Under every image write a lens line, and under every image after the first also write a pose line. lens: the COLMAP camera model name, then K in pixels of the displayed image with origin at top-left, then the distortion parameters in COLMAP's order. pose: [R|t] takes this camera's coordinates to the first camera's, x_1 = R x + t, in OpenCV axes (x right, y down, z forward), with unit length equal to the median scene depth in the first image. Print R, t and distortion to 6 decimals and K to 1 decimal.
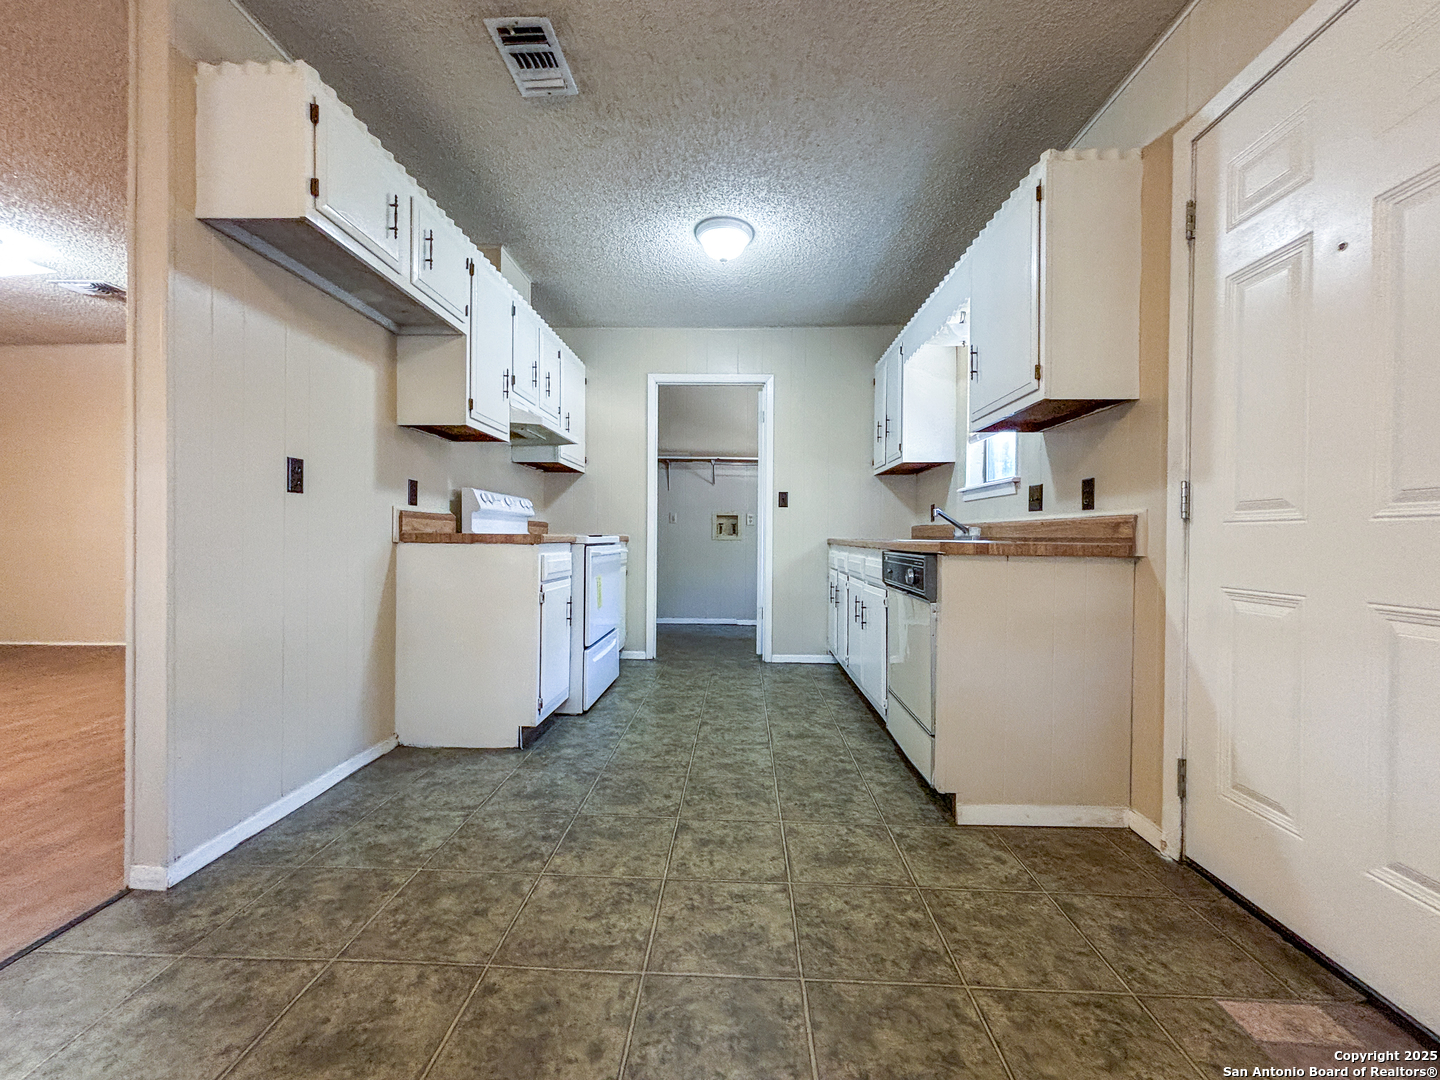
lens RADIAL K [[583.0, 0, 720.0], [0, 583.0, 540.0], [0, 0, 1]] dist [0.009019, -0.000062]
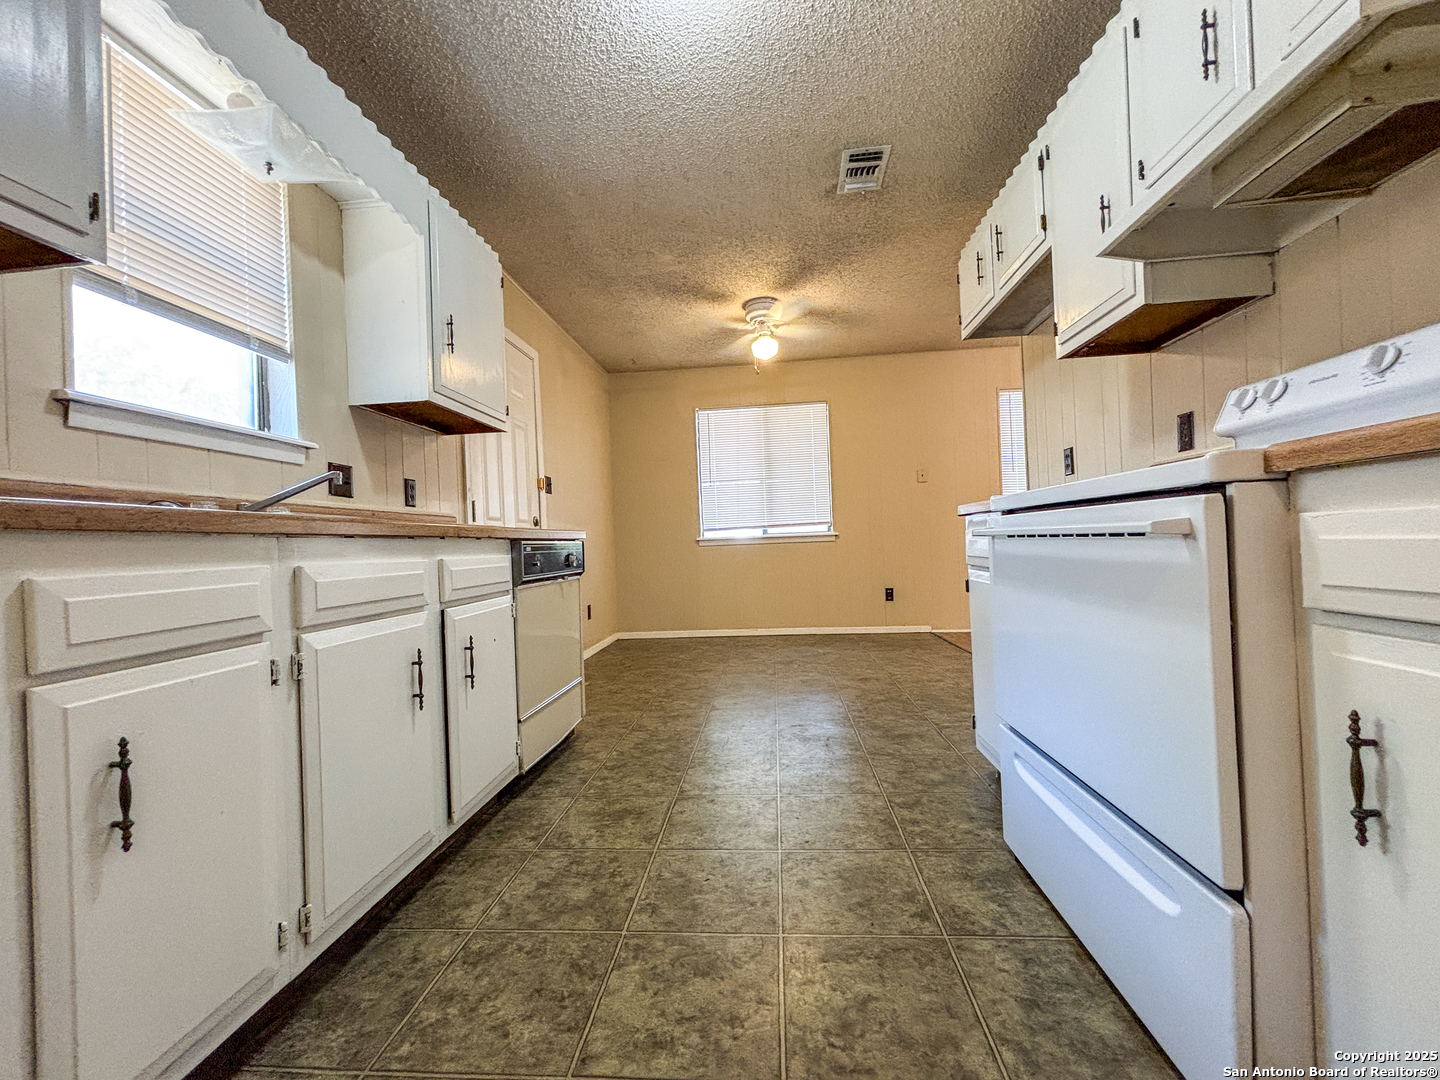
lens RADIAL K [[583.0, 0, 720.0], [0, 583.0, 540.0], [0, 0, 1]] dist [0.009019, -0.000062]
pose [[-0.997988, 0.032793, 0.054260, -0.029136], [0.032933, 0.999456, 0.001686, 0.036674], [-0.054175, 0.003469, -0.998525, 2.517618]]
